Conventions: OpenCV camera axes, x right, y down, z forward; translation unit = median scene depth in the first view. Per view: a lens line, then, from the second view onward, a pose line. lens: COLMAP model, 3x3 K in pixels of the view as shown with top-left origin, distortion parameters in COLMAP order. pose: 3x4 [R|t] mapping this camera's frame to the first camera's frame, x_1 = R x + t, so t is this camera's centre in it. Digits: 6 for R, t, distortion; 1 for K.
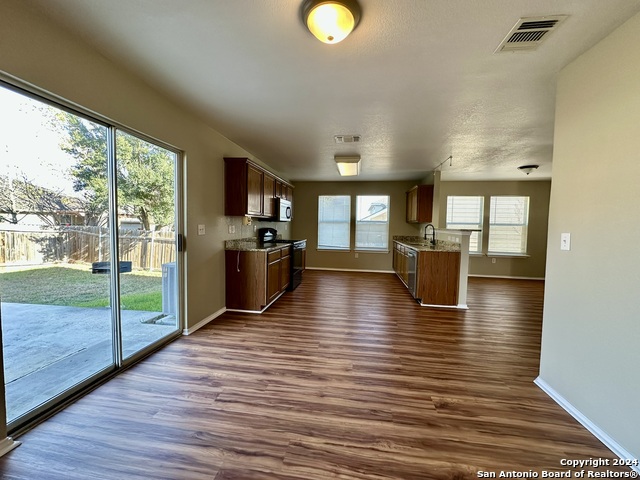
lens RADIAL K [[255.0, 0, 320.1], [0, 255.0, 238.4], [0, 0, 1]] dist [0.000558, 0.000028]
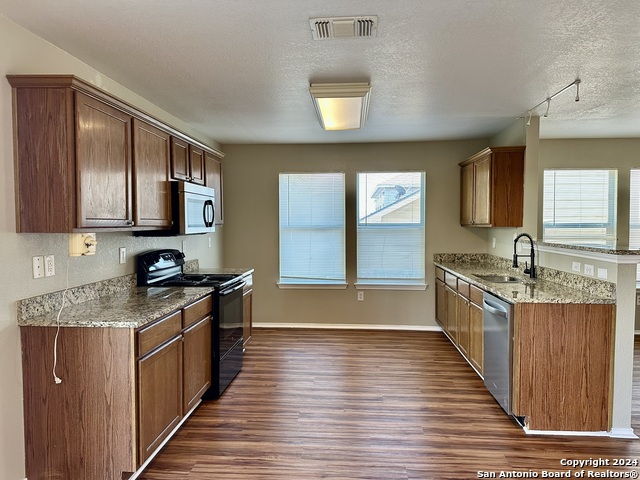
lens RADIAL K [[447.1, 0, 320.3], [0, 447.1, 242.1], [0, 0, 1]] dist [0.076486, -0.090984]
pose [[0.996956, -0.024611, 0.073979, 0.009289], [0.025262, 0.999650, -0.007867, -0.037893], [-0.073760, 0.009712, 0.997229, 0.200517]]
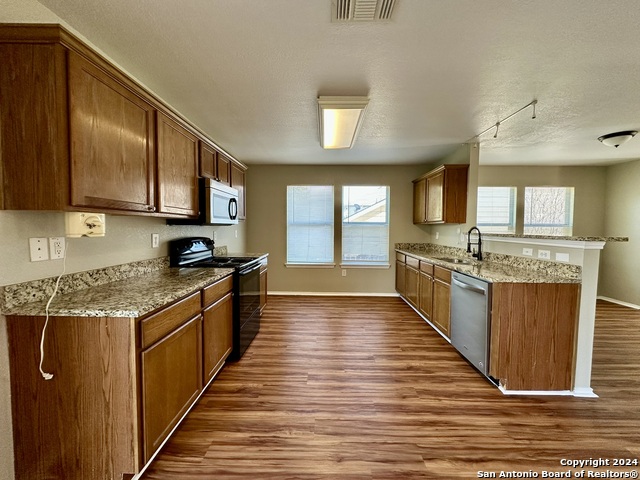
lens RADIAL K [[256.8, 0, 321.1], [0, 256.8, 238.7], [0, 0, 1]] dist [-0.000231, 0.000349]
pose [[0.991545, -0.018076, 0.128494, -0.006465], [0.018960, 0.999804, -0.005656, -0.027295], [-0.128367, 0.008045, 0.991694, 0.397503]]
